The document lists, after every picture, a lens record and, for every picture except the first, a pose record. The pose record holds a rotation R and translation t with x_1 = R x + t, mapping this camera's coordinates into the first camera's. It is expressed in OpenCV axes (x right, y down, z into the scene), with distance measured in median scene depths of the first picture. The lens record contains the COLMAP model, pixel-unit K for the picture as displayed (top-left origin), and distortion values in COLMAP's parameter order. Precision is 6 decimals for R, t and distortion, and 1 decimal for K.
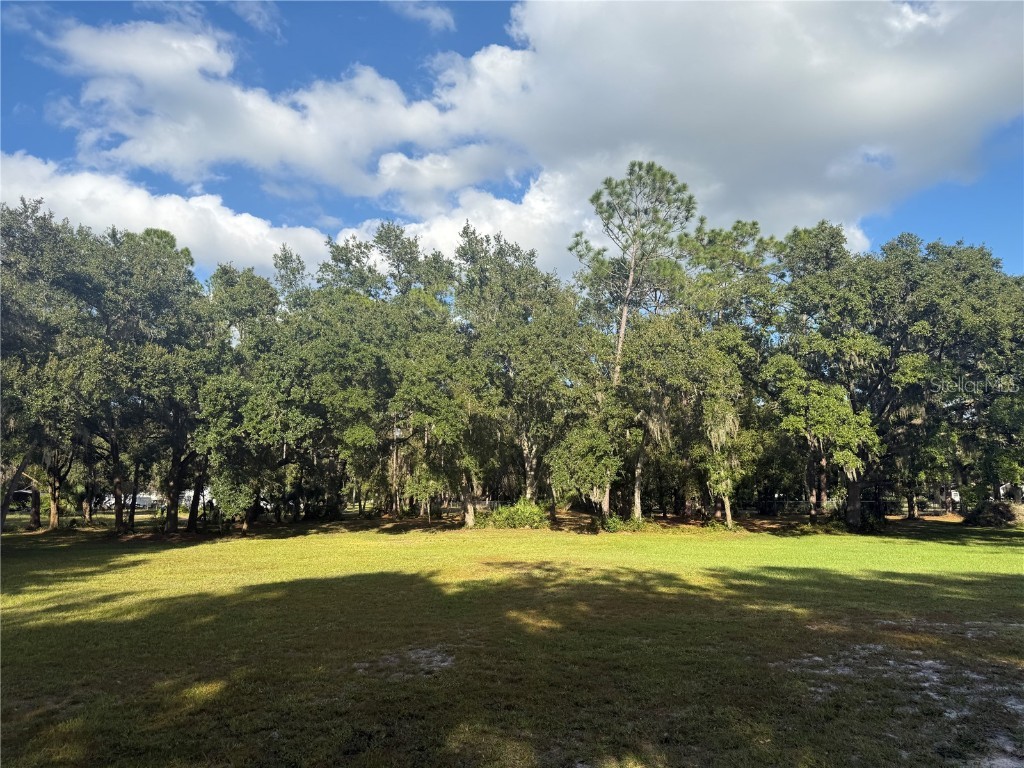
lens RADIAL K [[726.5, 0, 515.1], [0, 726.5, 368.6], [0, 0, 1]] dist [0.063672, -0.078482]
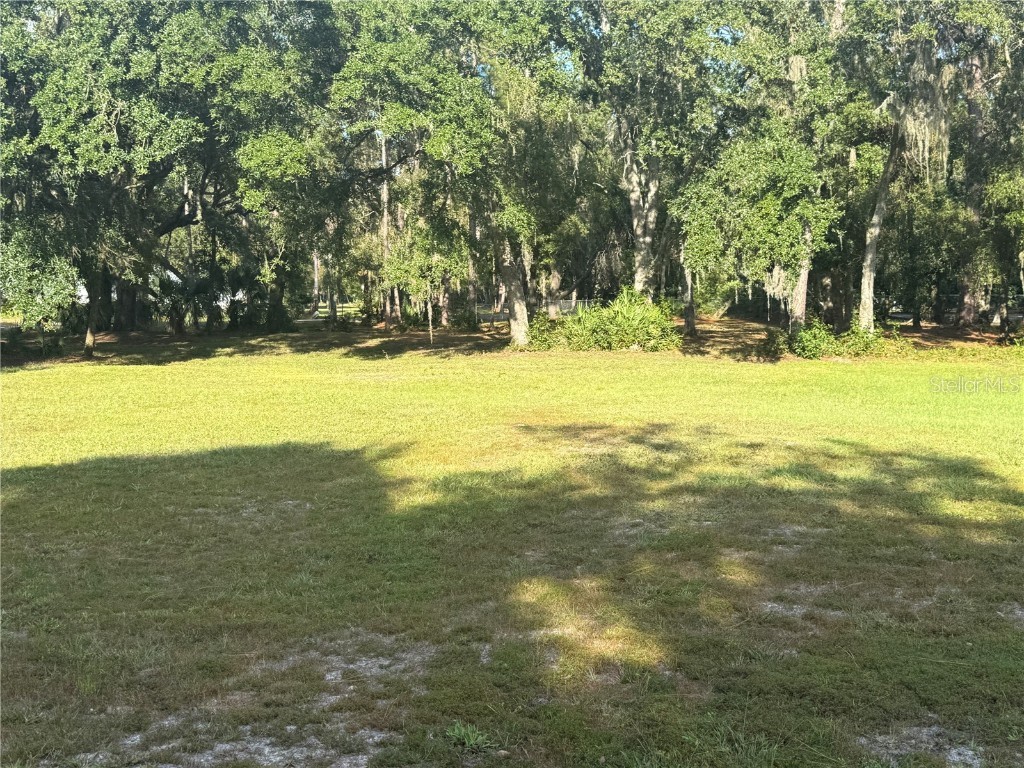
lens RADIAL K [[1281.5, 0, 518.4], [0, 1281.5, 392.1], [0, 0, 1]] dist [0.082037, 0.000000]
pose [[0.996136, 0.007719, -0.087479, 0.016129], [0.014138, 0.969041, 0.246494, 0.034901], [0.086673, -0.246779, 0.965188, 0.161696]]
